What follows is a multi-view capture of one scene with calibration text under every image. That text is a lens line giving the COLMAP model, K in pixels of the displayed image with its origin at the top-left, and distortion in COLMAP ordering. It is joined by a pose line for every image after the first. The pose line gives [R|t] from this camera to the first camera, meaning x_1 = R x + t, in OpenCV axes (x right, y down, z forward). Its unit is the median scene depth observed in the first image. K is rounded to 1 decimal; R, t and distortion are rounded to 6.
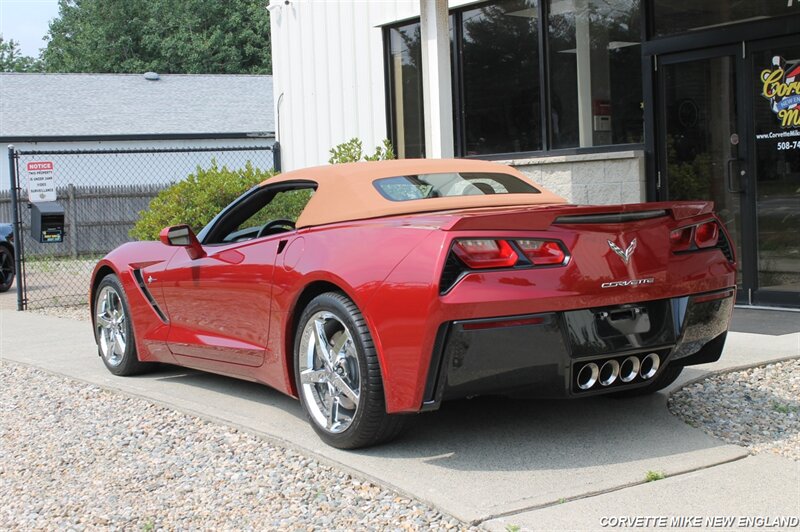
lens RADIAL K [[1216.3, 0, 397.1], [0, 1216.3, 271.2], [0, 0, 1]] dist [-0.008521, 0.000000]
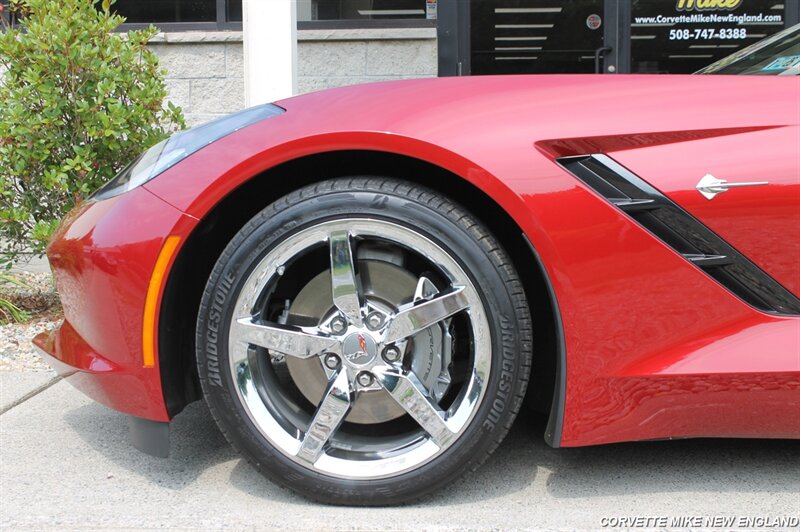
lens RADIAL K [[1216.3, 0, 404.1], [0, 1216.3, 273.7], [0, 0, 1]] dist [-0.008521, 0.000000]
pose [[0.629065, -0.048756, 0.775823, -0.386155], [0.030036, 0.998810, 0.038415, 0.011590], [-0.776773, -0.000863, 0.629781, 0.658280]]
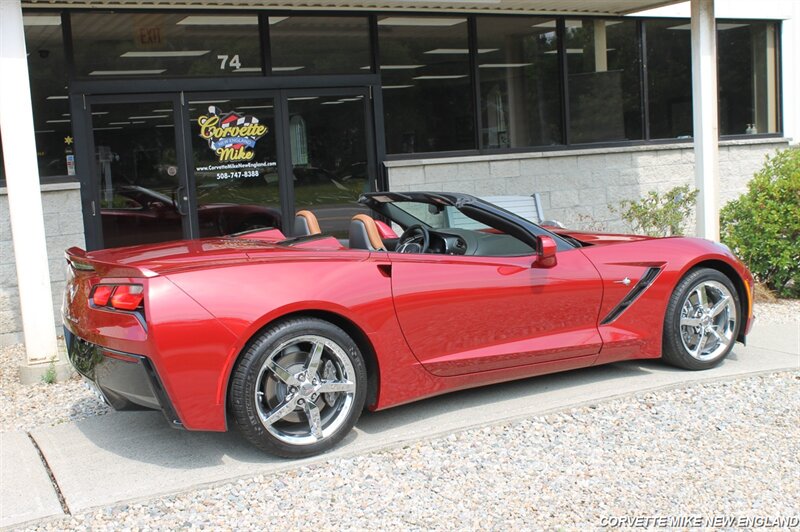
lens RADIAL K [[988.3, 0, 395.3], [0, 988.3, 286.1], [0, 0, 1]] dist [-0.057396, 0.000000]
pose [[0.129265, -0.102791, 0.986268, -0.705956], [0.118514, 0.989085, 0.087552, -0.057554], [-0.984502, 0.105569, 0.140036, 0.686803]]
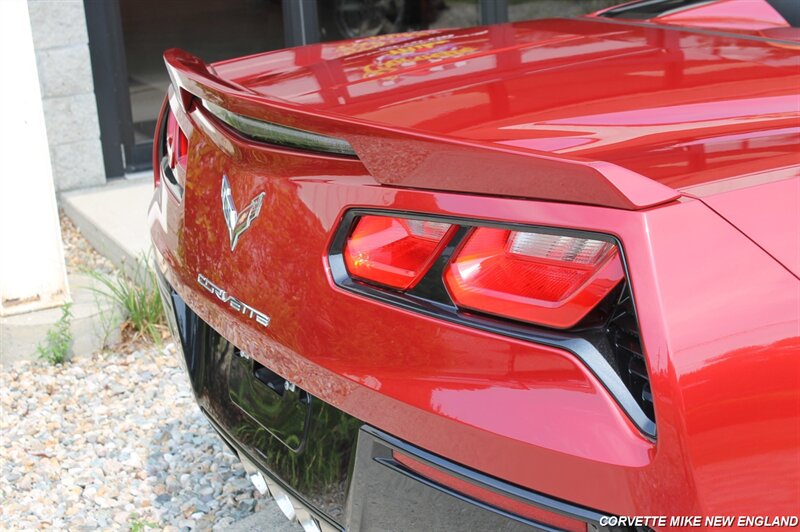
lens RADIAL K [[1430.2, 0, 401.2], [0, 1430.2, 266.9], [0, 0, 1]] dist [0.022656, 0.000000]
pose [[0.150748, -0.243791, 0.958040, -0.414094], [0.124056, 0.966119, 0.226327, -0.070529], [-0.980757, 0.084733, 0.175885, 0.874733]]
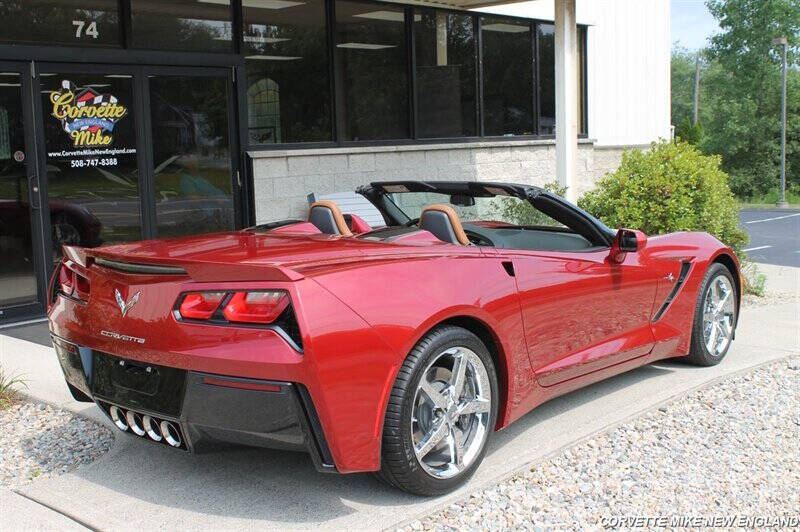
lens RADIAL K [[988.3, 0, 399.7], [0, 988.3, 281.0], [0, 0, 1]] dist [-0.057396, 0.000000]
pose [[-0.216306, -0.095265, 0.971667, -0.616567], [0.102906, 0.987460, 0.119722, -0.074824], [-0.970887, 0.125887, -0.203790, 0.914433]]
